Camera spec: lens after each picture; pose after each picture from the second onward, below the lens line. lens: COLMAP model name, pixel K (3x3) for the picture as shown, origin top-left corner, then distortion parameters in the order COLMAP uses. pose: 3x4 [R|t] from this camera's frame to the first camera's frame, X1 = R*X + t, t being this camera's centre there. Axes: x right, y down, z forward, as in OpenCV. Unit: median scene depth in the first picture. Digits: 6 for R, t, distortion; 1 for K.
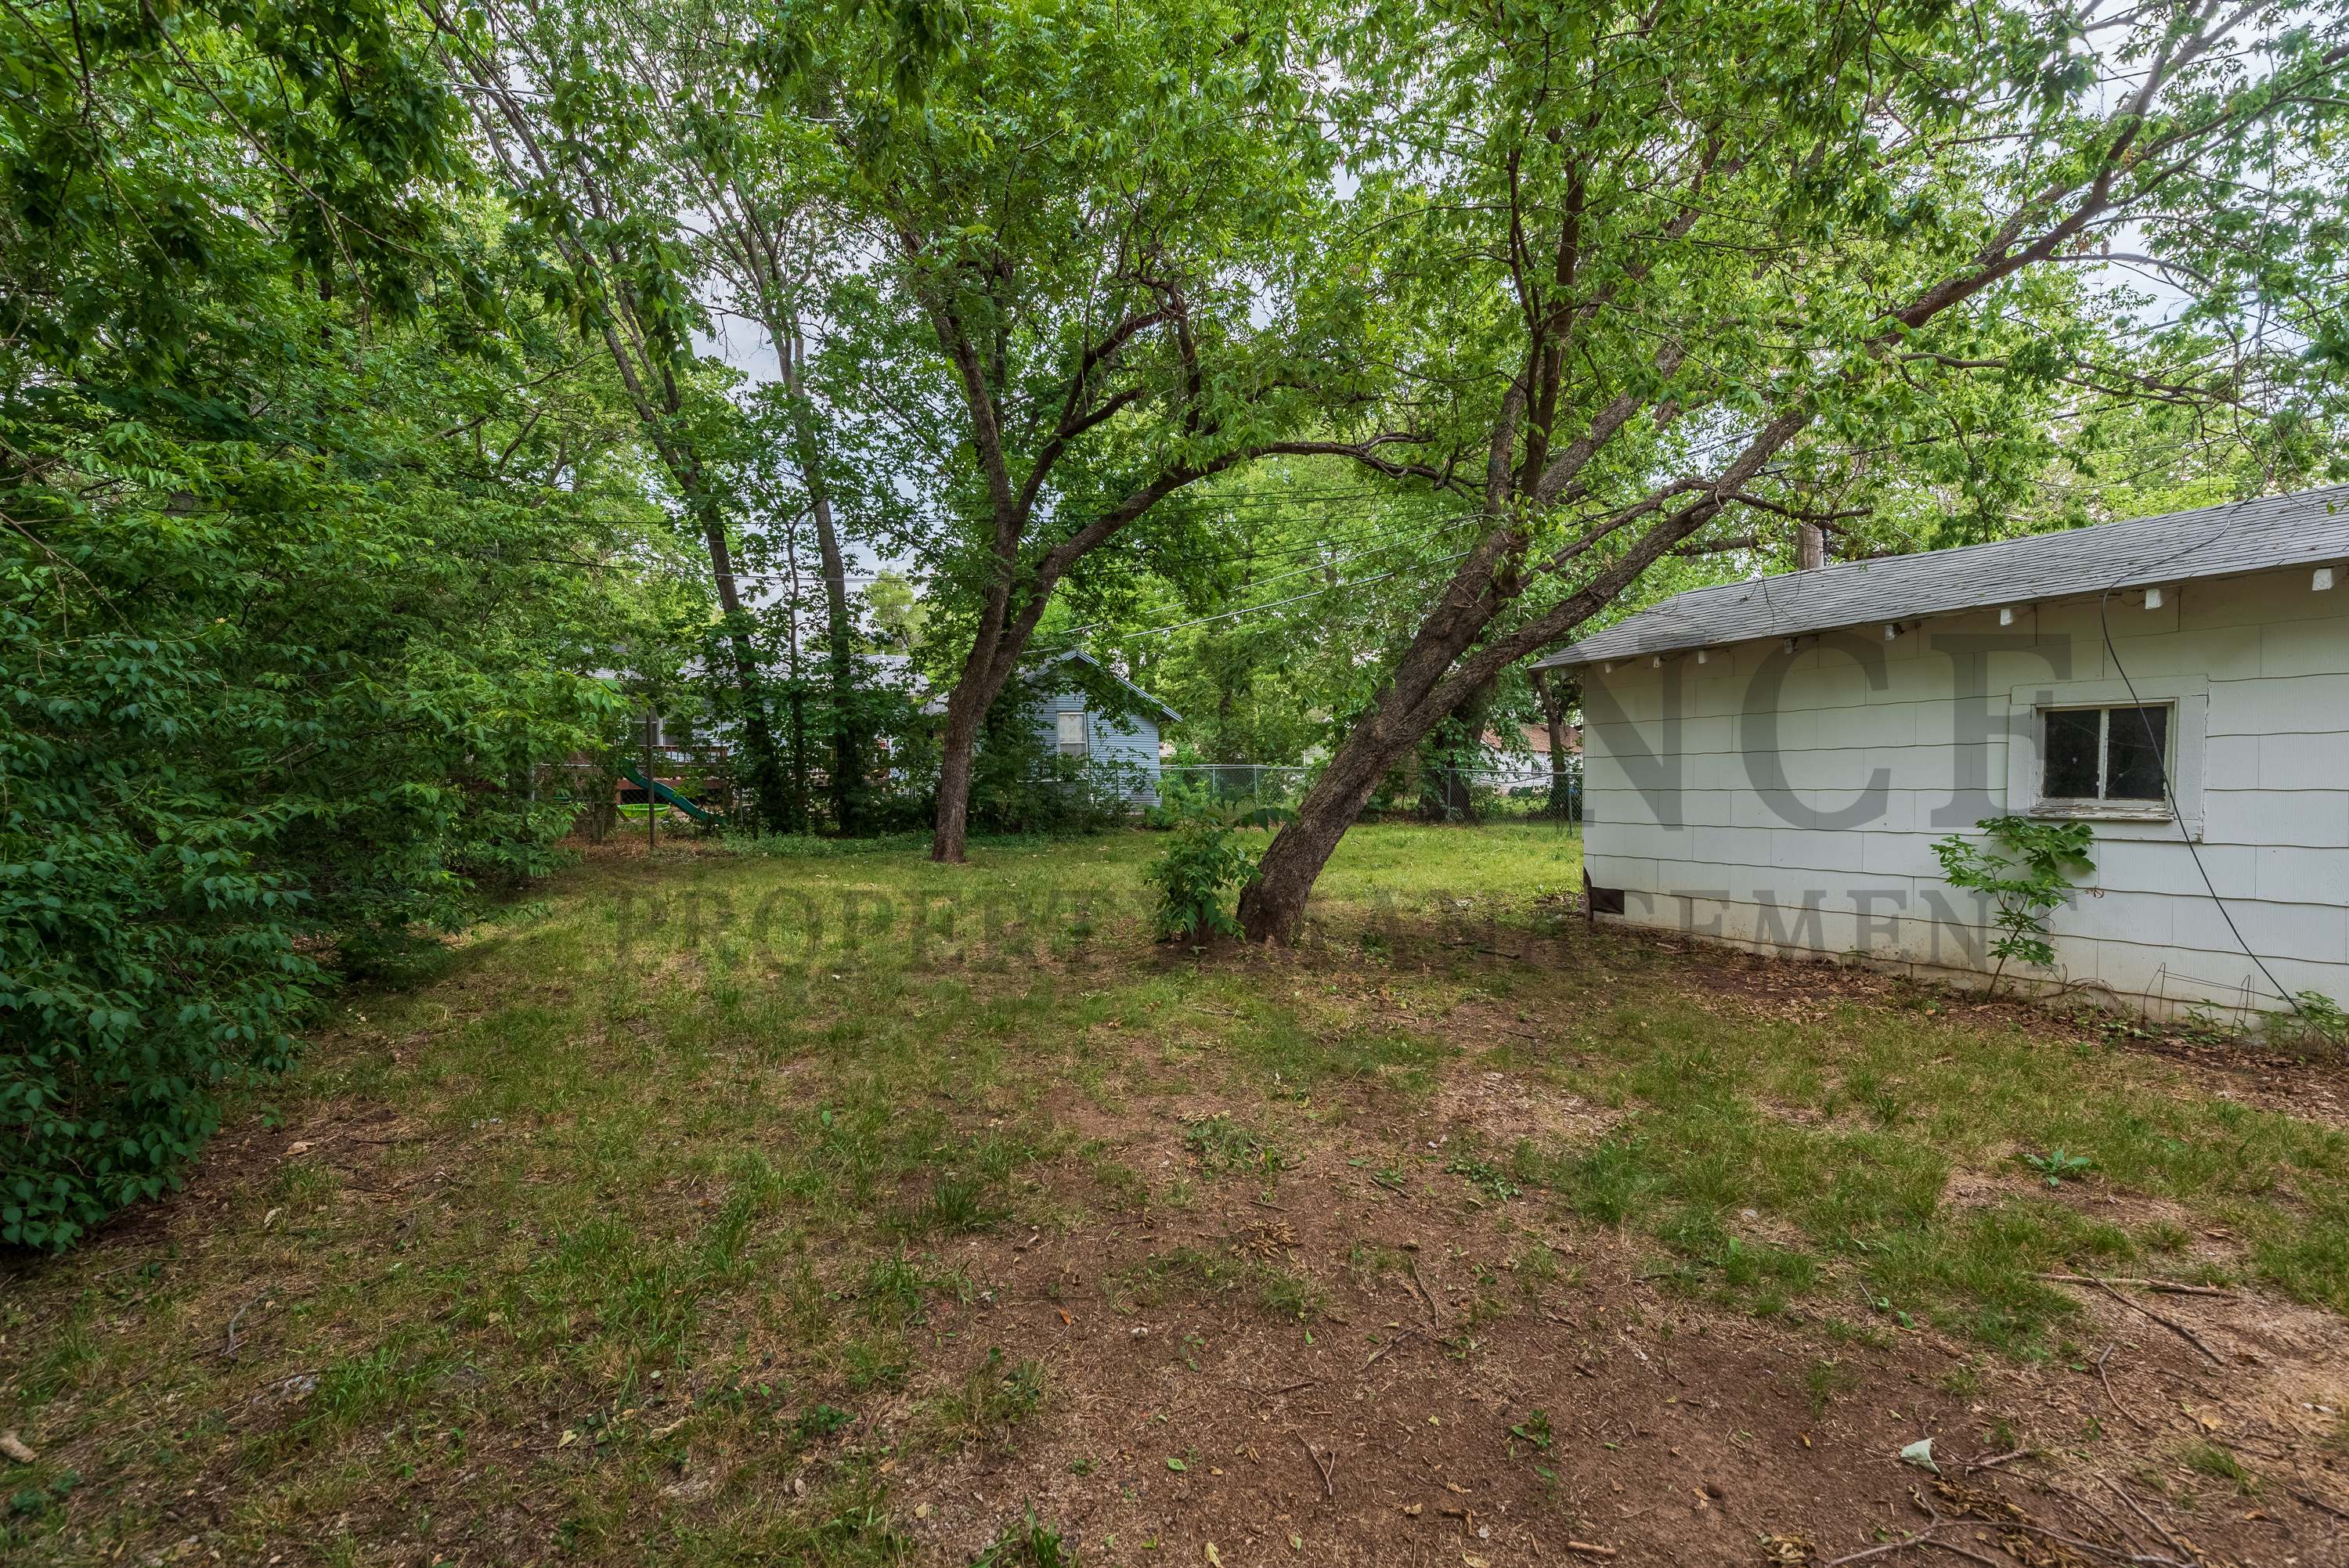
lens RADIAL K [[951.8, 0, 1174.7], [0, 951.8, 780.5], [0, 0, 1]] dist [0.001582, 0.000008]
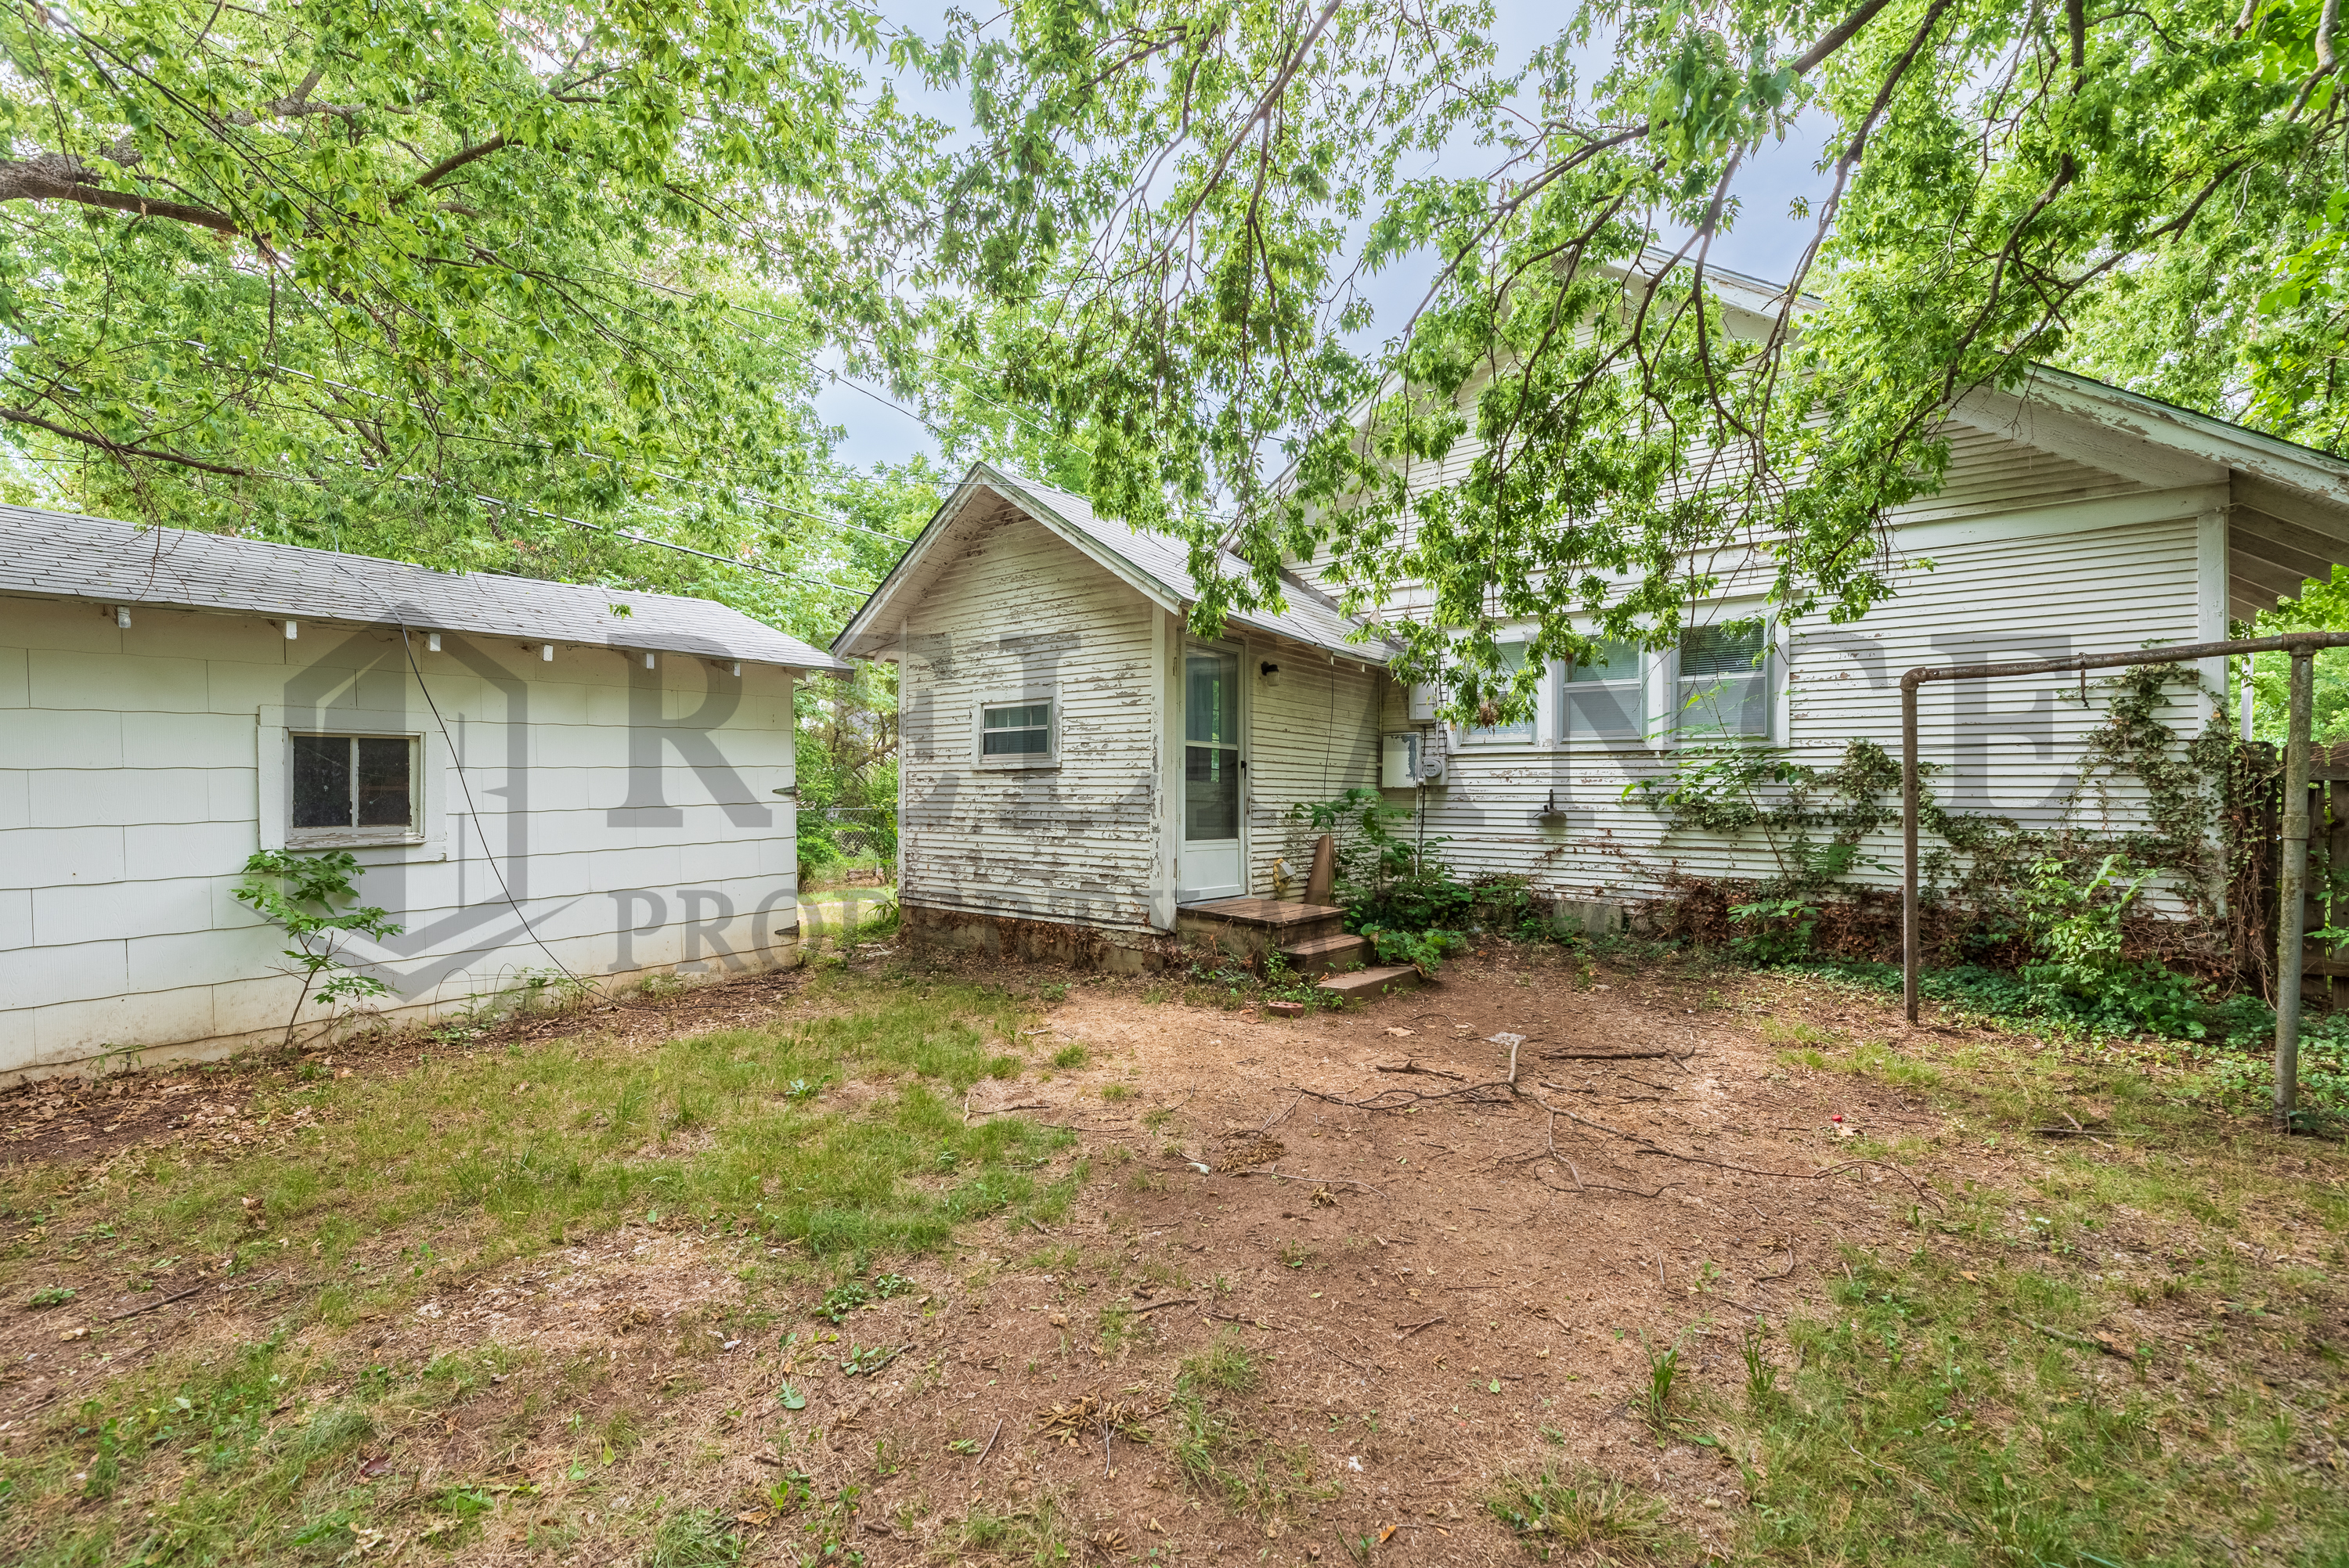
lens RADIAL K [[951.8, 0, 1186.3], [0, 951.8, 782.0], [0, 0, 1]] dist [0.001582, 0.000008]
pose [[-0.393562, 0.006694, 0.919274, -0.307089], [0.016471, 0.999864, -0.000229, -0.013229], [-0.919151, 0.015051, -0.393619, 0.588608]]
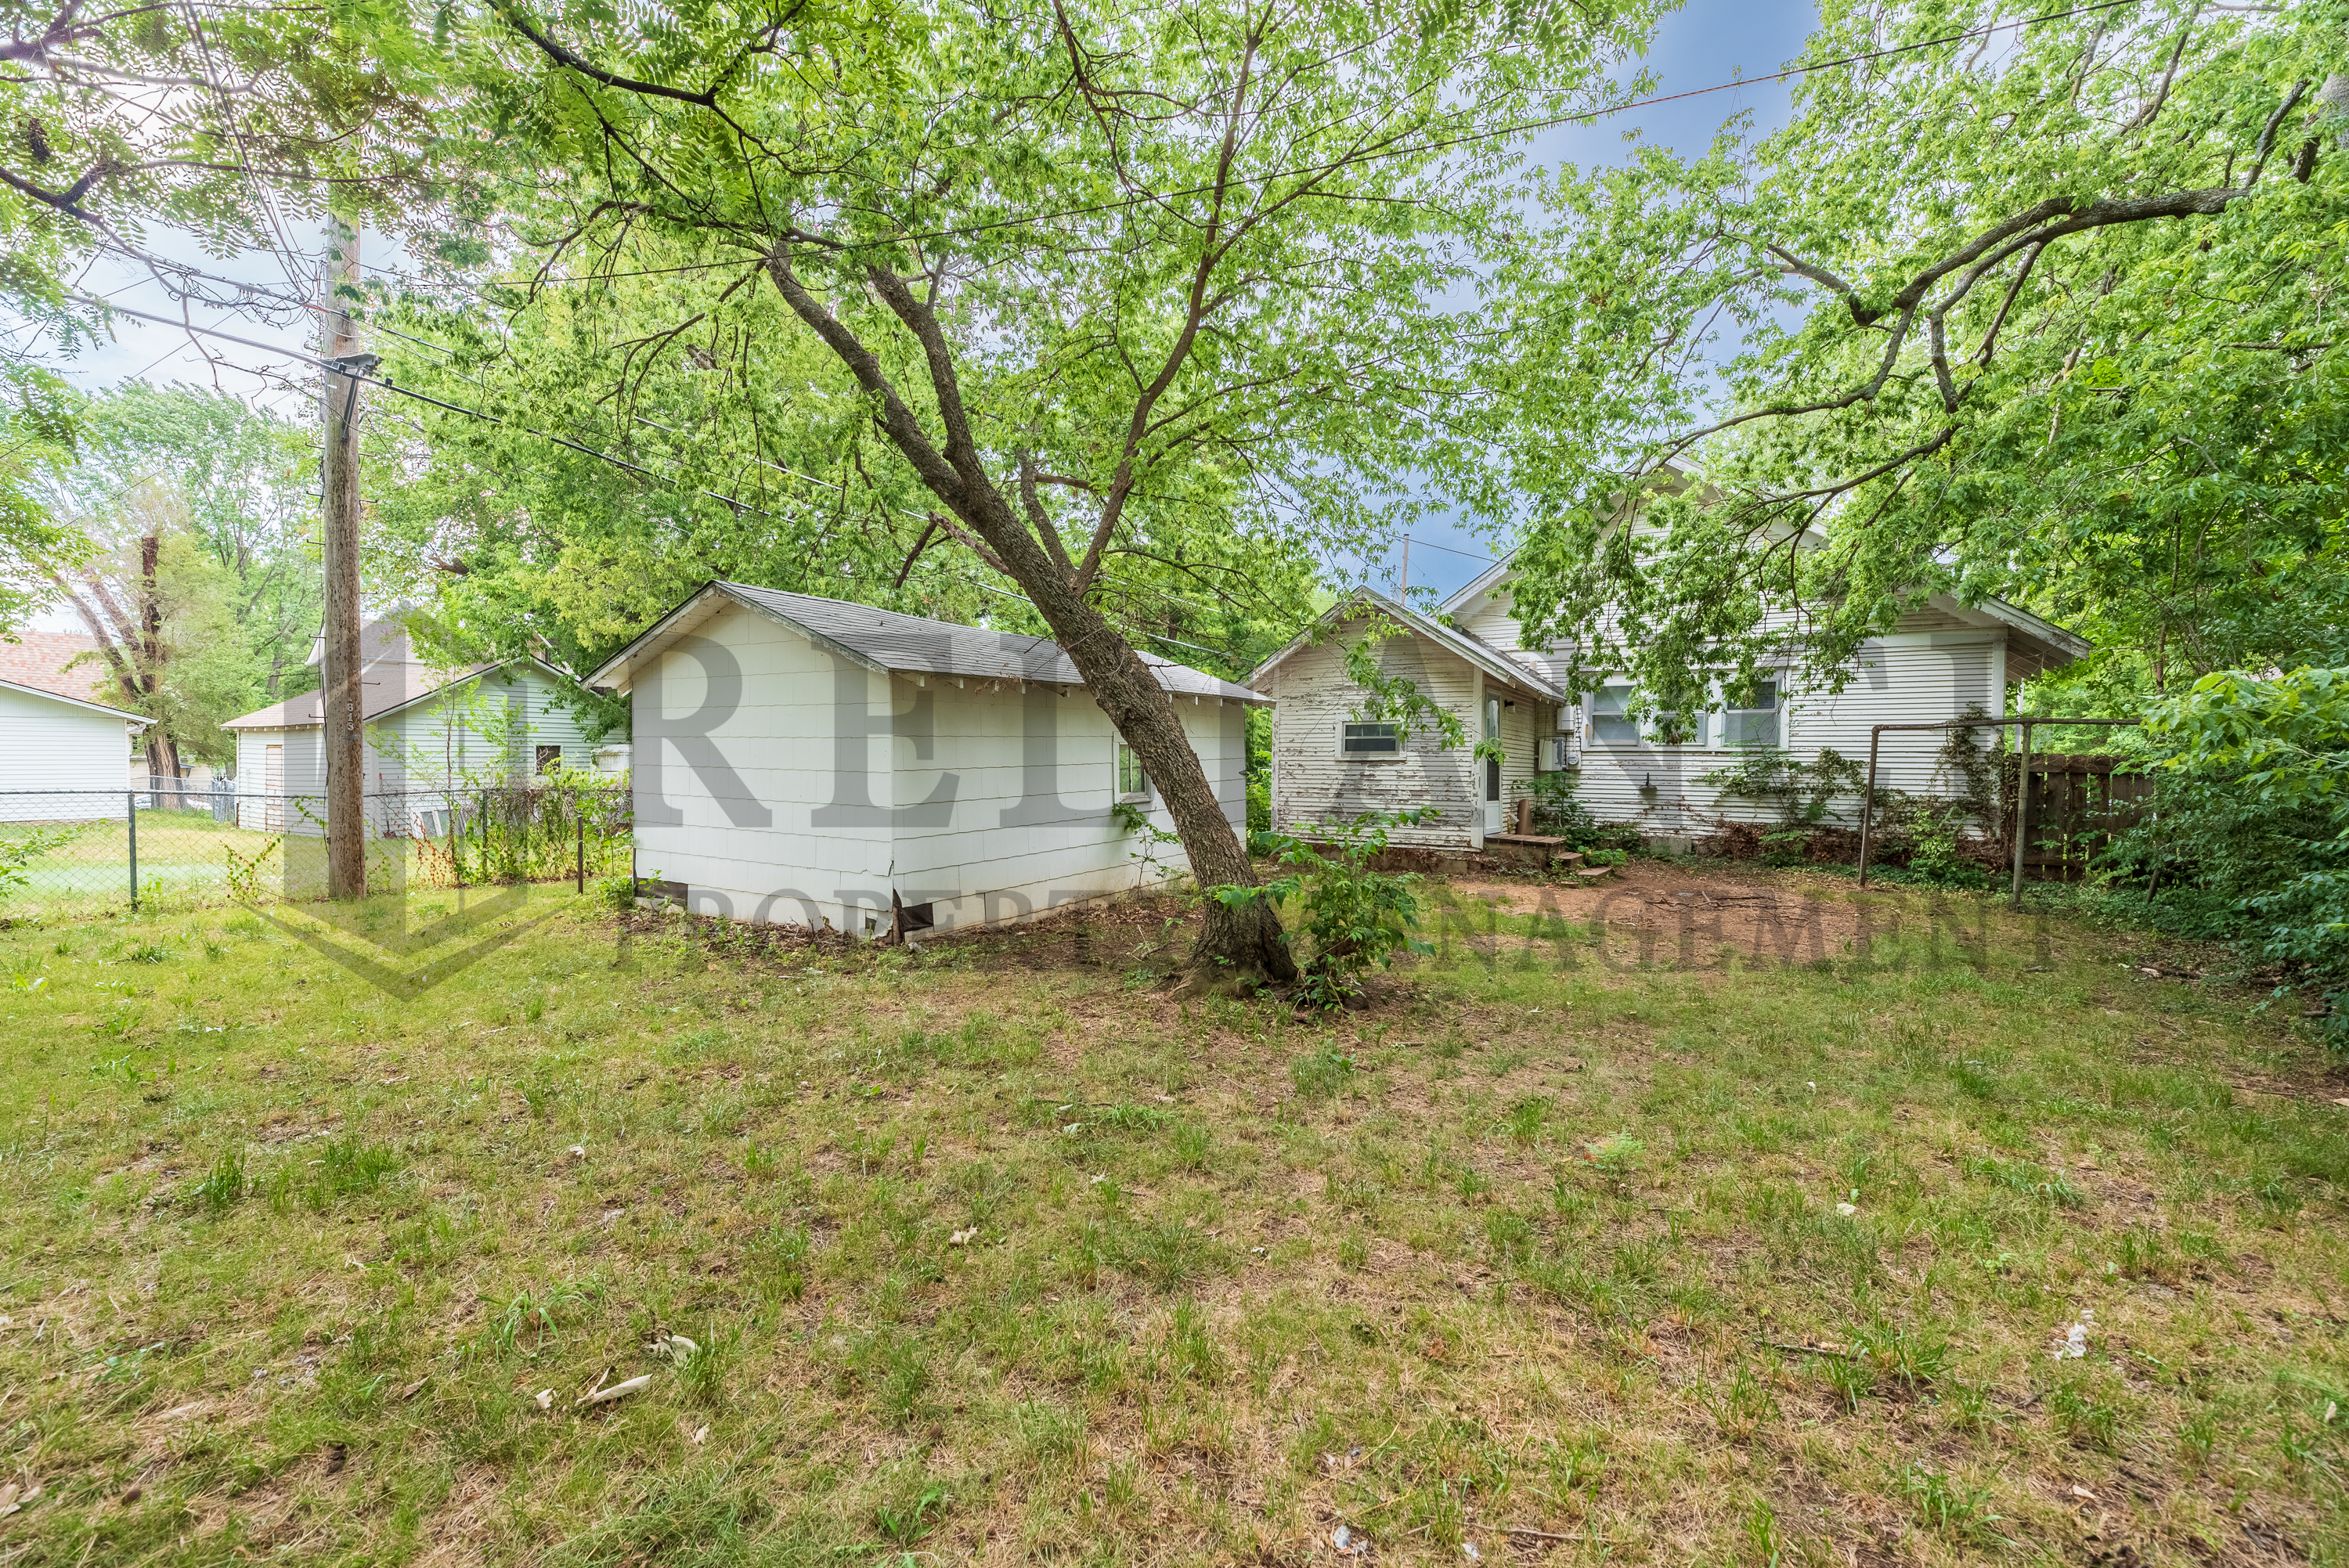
lens RADIAL K [[951.8, 0, 1161.5], [0, 951.8, 781.0], [0, 0, 1]] dist [0.001582, 0.000008]
pose [[-0.484917, -0.022394, 0.874273, -0.761754], [0.010994, 0.999437, 0.031698, -0.065253], [-0.874491, 0.024983, -0.484398, 1.847494]]
